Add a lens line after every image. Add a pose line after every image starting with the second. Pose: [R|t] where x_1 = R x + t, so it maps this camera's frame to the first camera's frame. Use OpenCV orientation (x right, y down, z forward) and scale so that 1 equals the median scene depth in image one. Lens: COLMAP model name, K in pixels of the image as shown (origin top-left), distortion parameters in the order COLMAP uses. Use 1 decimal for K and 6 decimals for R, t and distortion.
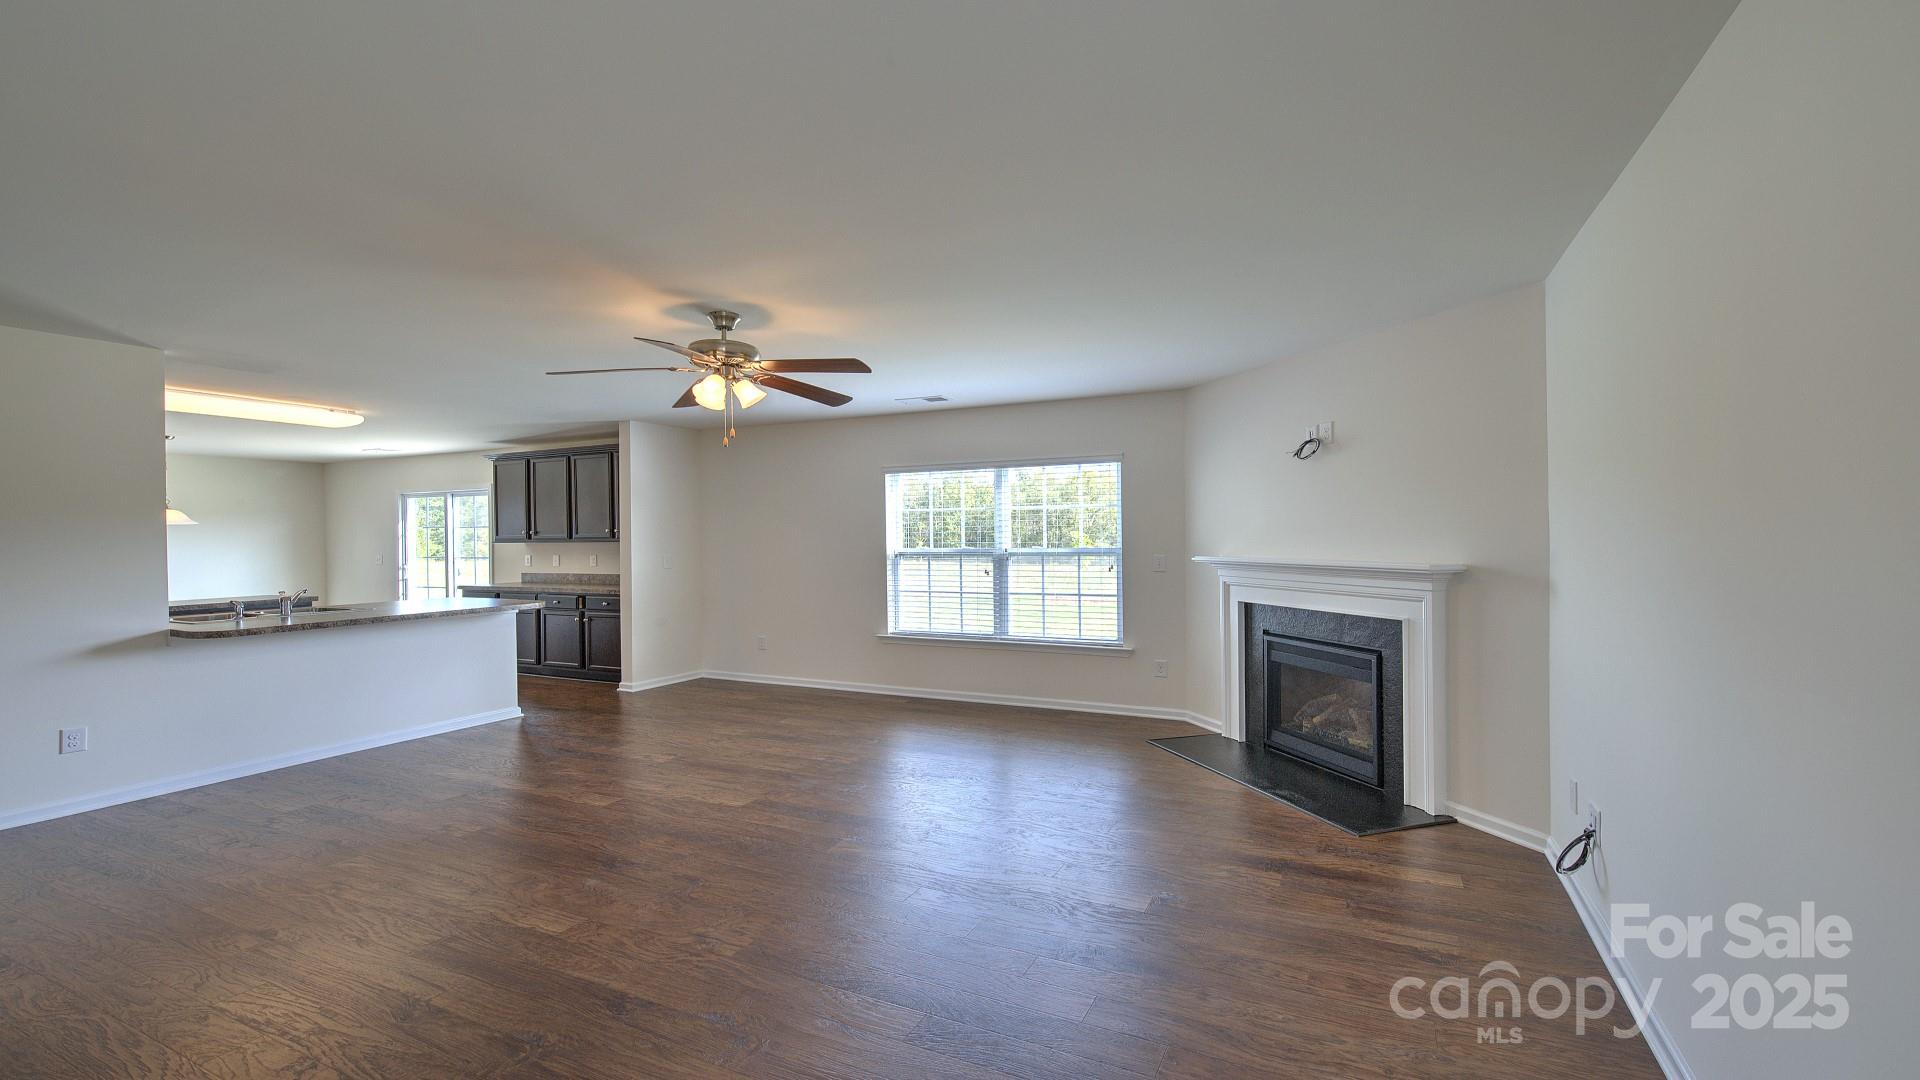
lens RADIAL K [[813.8, 0, 971.2], [0, 813.8, 539.1], [0, 0, 1]] dist [0.003107, -0.000076]
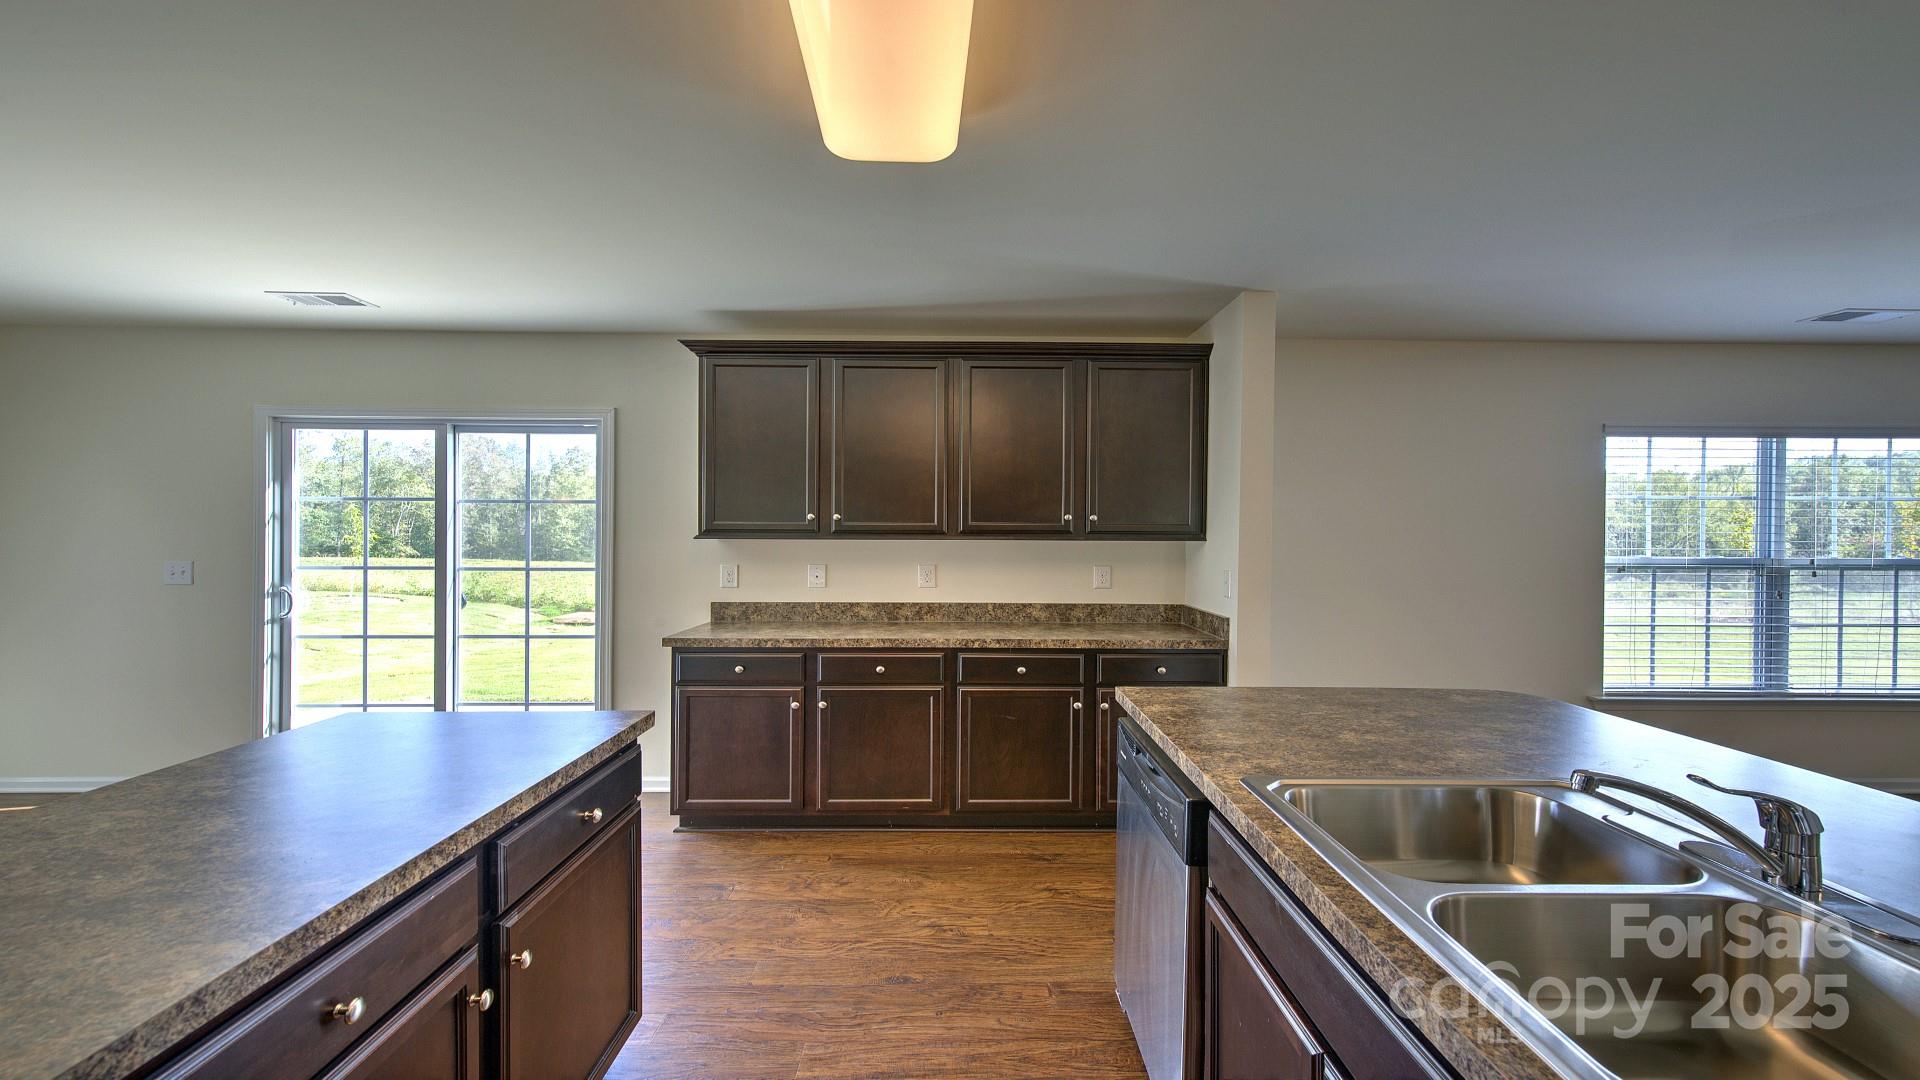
lens RADIAL K [[841.1, 0, 961.2], [0, 841.1, 523.8], [0, 0, 1]] dist [0.009710, 0.000125]
pose [[0.894157, 0.010038, 0.447640, -0.863081], [-0.013093, 0.999907, 0.003731, -0.010421], [-0.447561, -0.009197, 0.894206, 0.672009]]
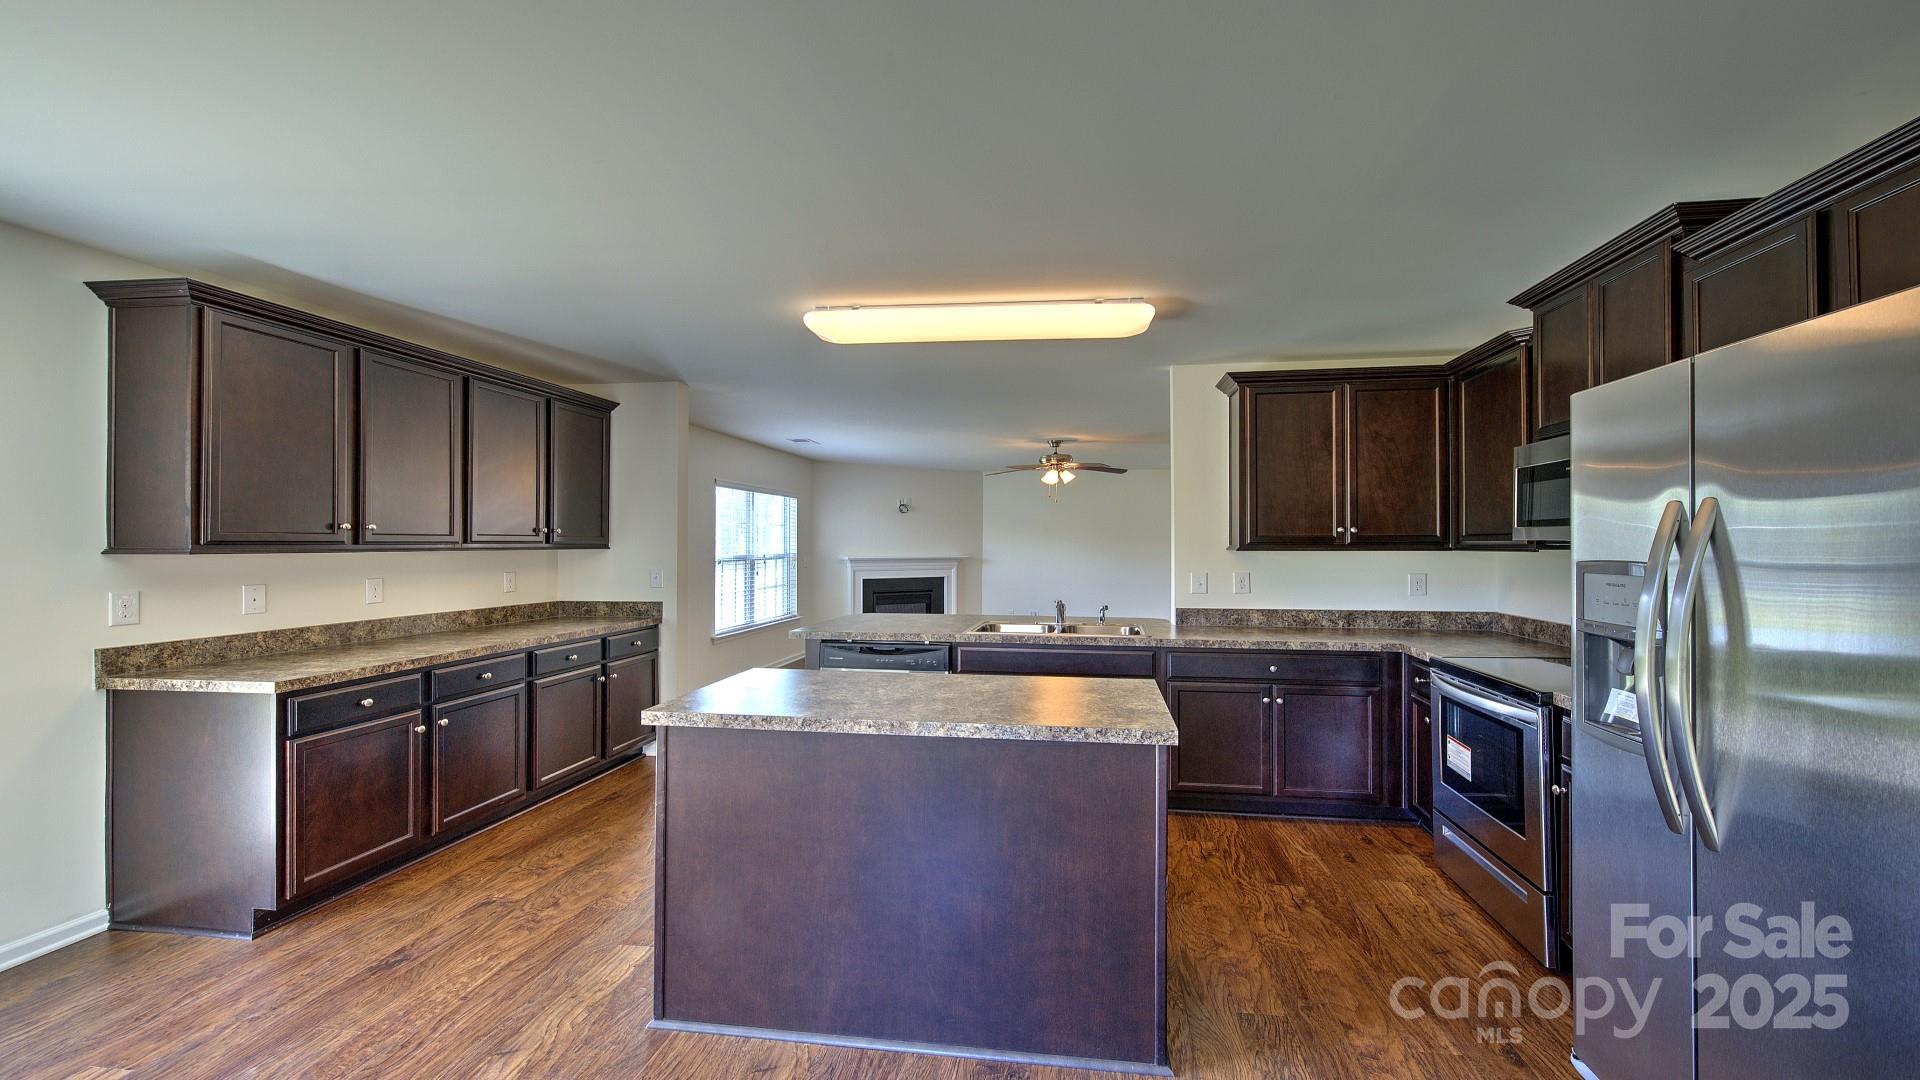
lens RADIAL K [[813.8, 0, 971.2], [0, 813.8, 539.1], [0, 0, 1]] dist [0.003107, -0.000076]
pose [[-0.289787, 0.011319, 0.957024, -1.288768], [0.000890, 0.999933, -0.011557, 0.001562], [-0.957091, -0.002498, -0.289778, 1.034633]]
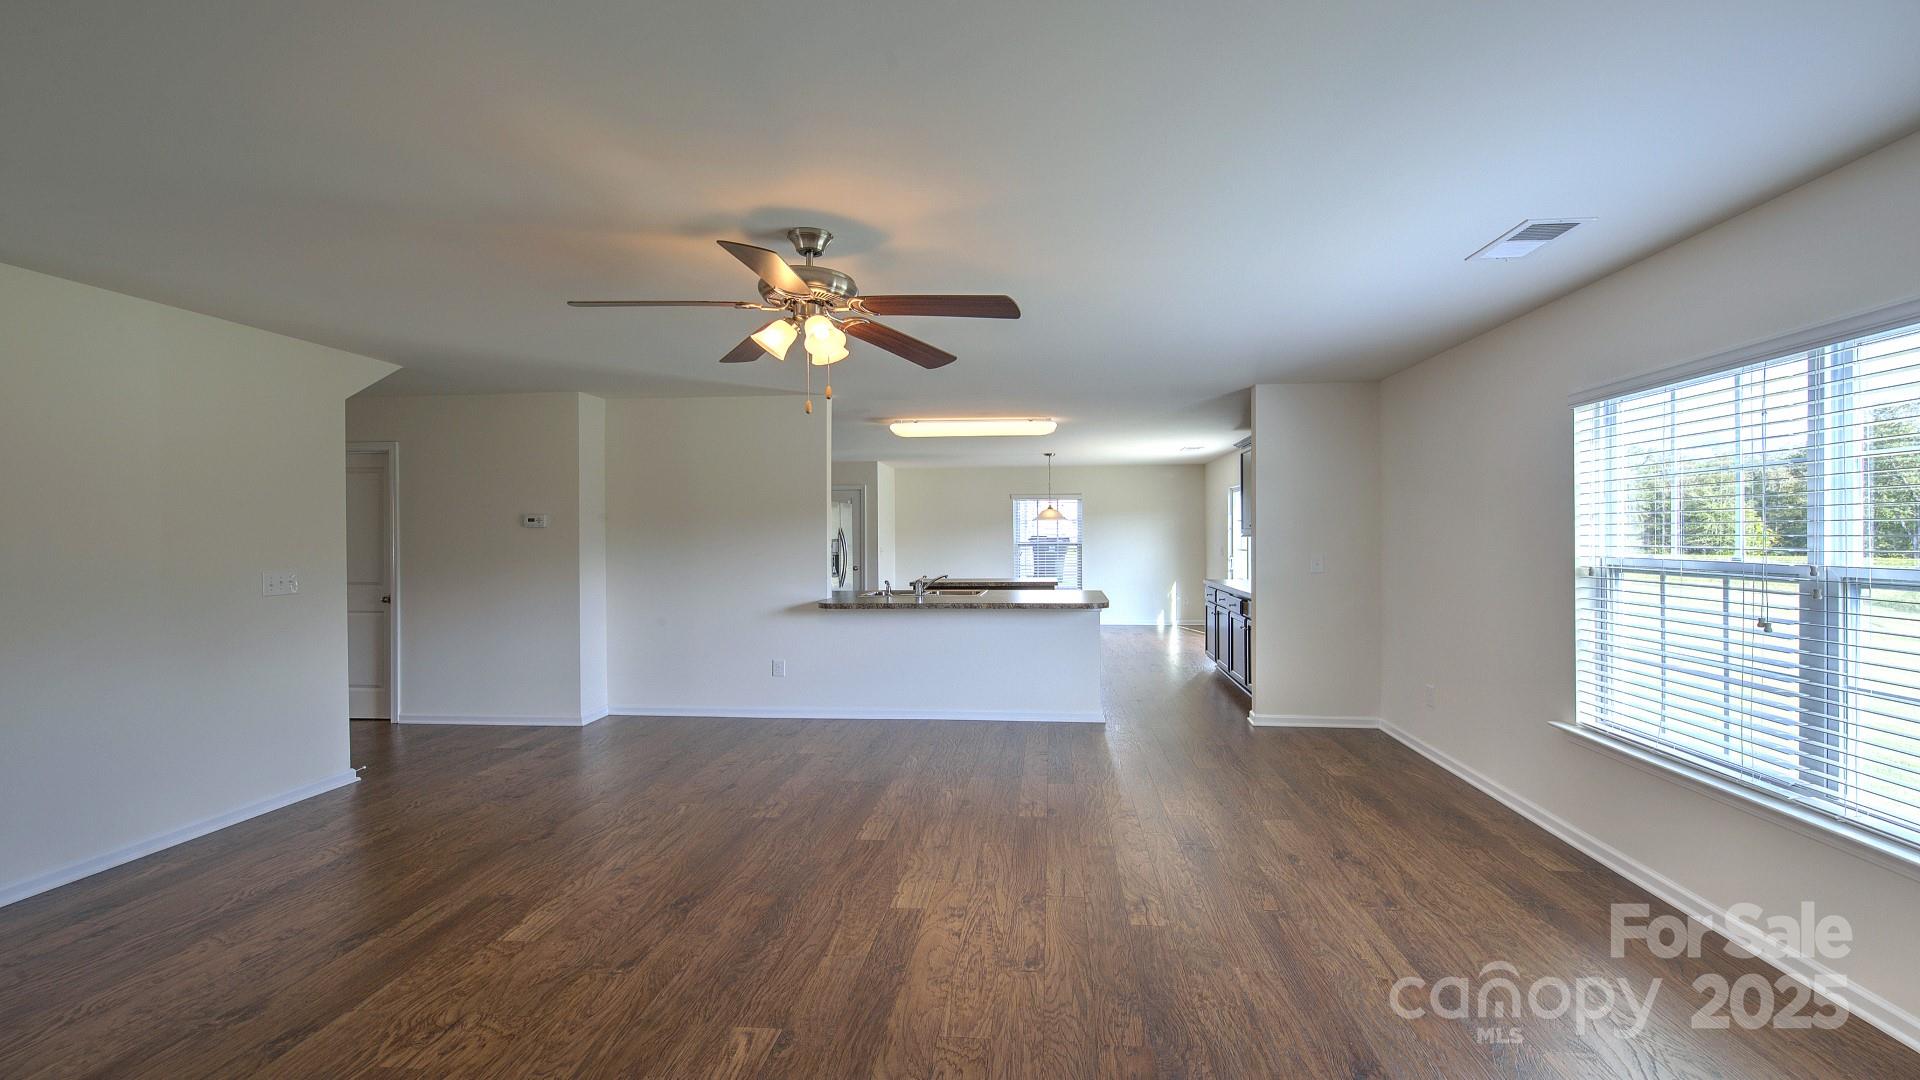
lens RADIAL K [[813.8, 0, 971.2], [0, 813.8, 539.1], [0, 0, 1]] dist [0.003107, -0.000076]
pose [[0.340141, 0.011247, -0.940307, 0.254763], [0.001583, 0.999920, 0.012533, -0.004839], [0.940373, -0.005751, 0.340096, 0.505263]]
